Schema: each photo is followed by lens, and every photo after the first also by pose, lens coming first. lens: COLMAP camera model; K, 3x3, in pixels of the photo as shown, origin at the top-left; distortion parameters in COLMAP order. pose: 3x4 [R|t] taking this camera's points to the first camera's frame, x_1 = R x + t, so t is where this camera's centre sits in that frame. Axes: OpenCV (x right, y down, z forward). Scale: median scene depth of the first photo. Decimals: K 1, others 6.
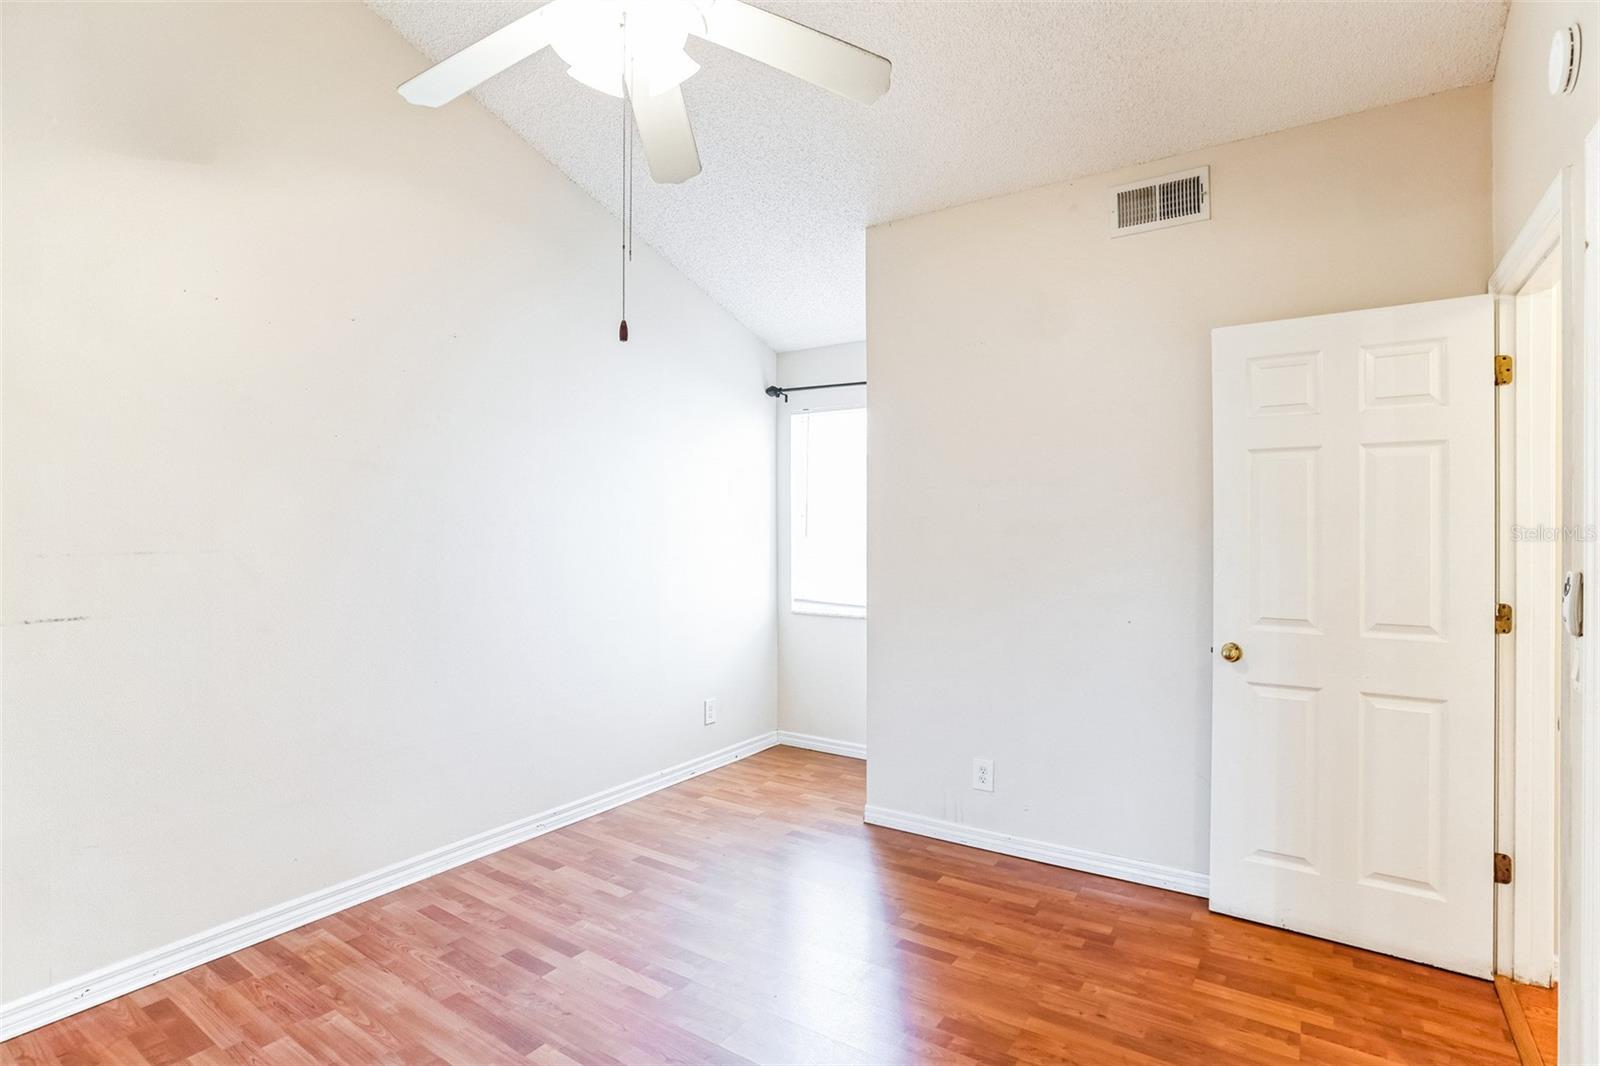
lens RADIAL K [[801.8, 0, 789.4], [0, 801.8, 522.6], [0, 0, 1]] dist [-0.067398, 0.030832]
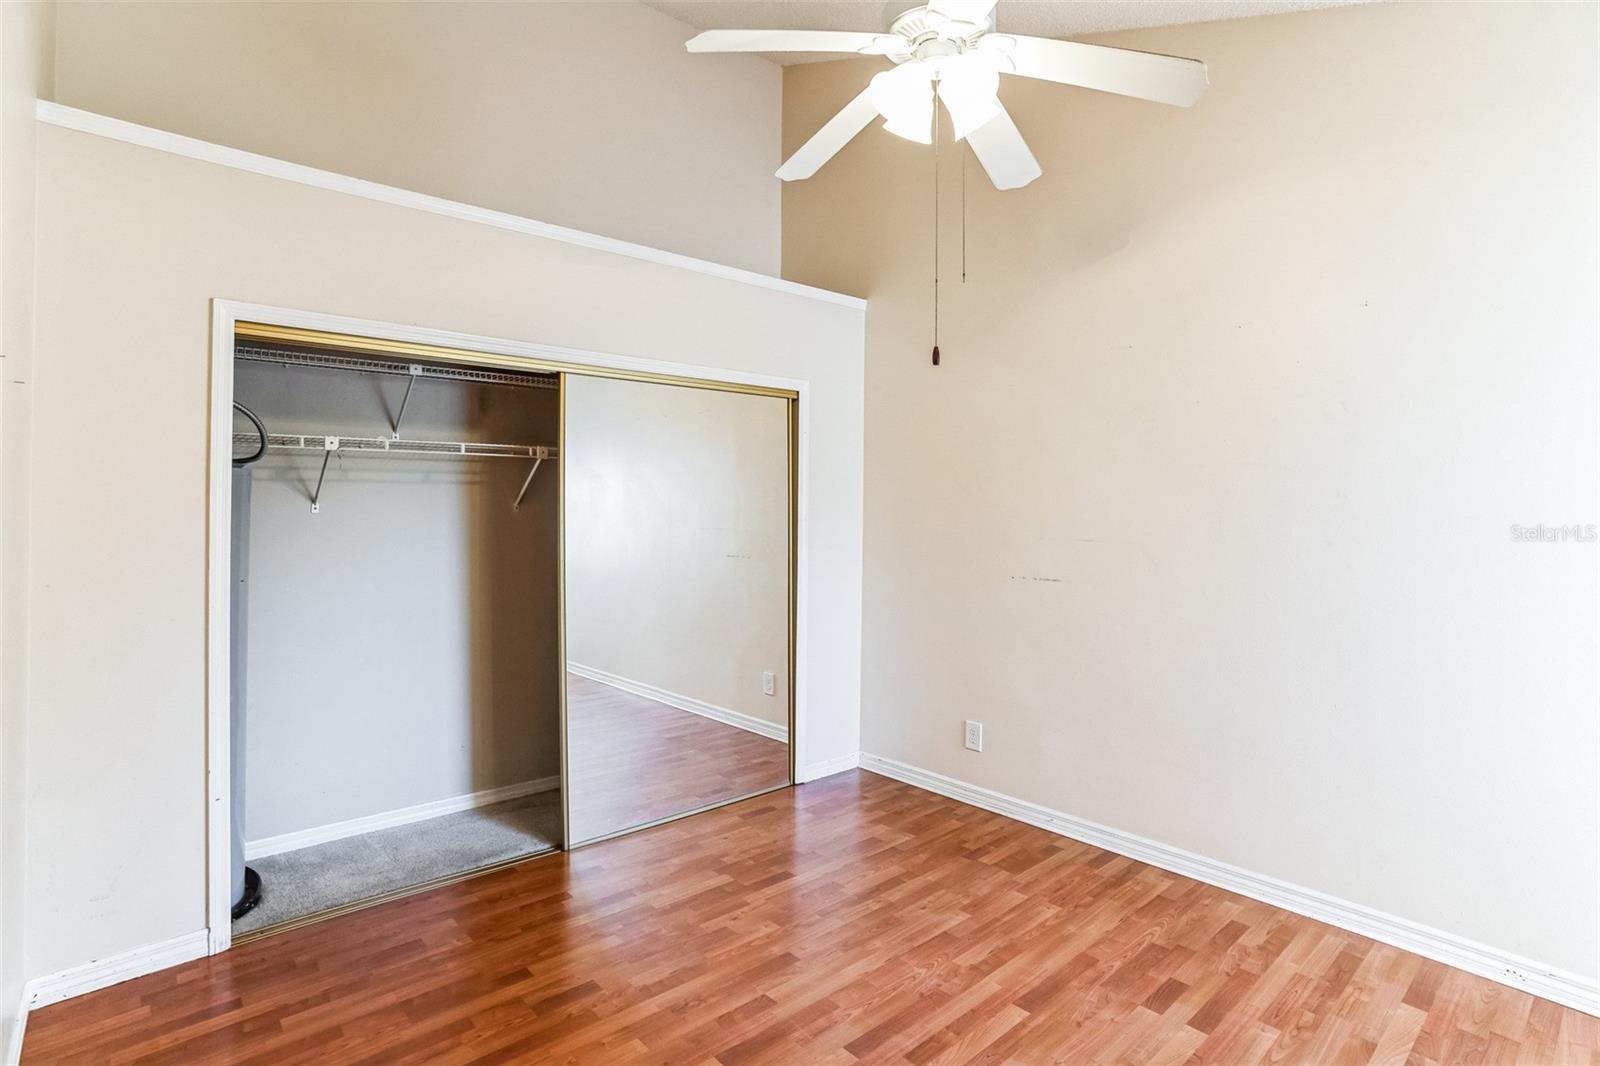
lens RADIAL K [[801.8, 0, 805.9], [0, 801.8, 527.9], [0, 0, 1]] dist [-0.067398, 0.030832]
pose [[-0.252144, 0.028503, -0.967270, 0.598154], [0.003004, 0.999584, 0.028672, -0.024947], [0.967685, 0.004324, -0.252125, 0.737651]]
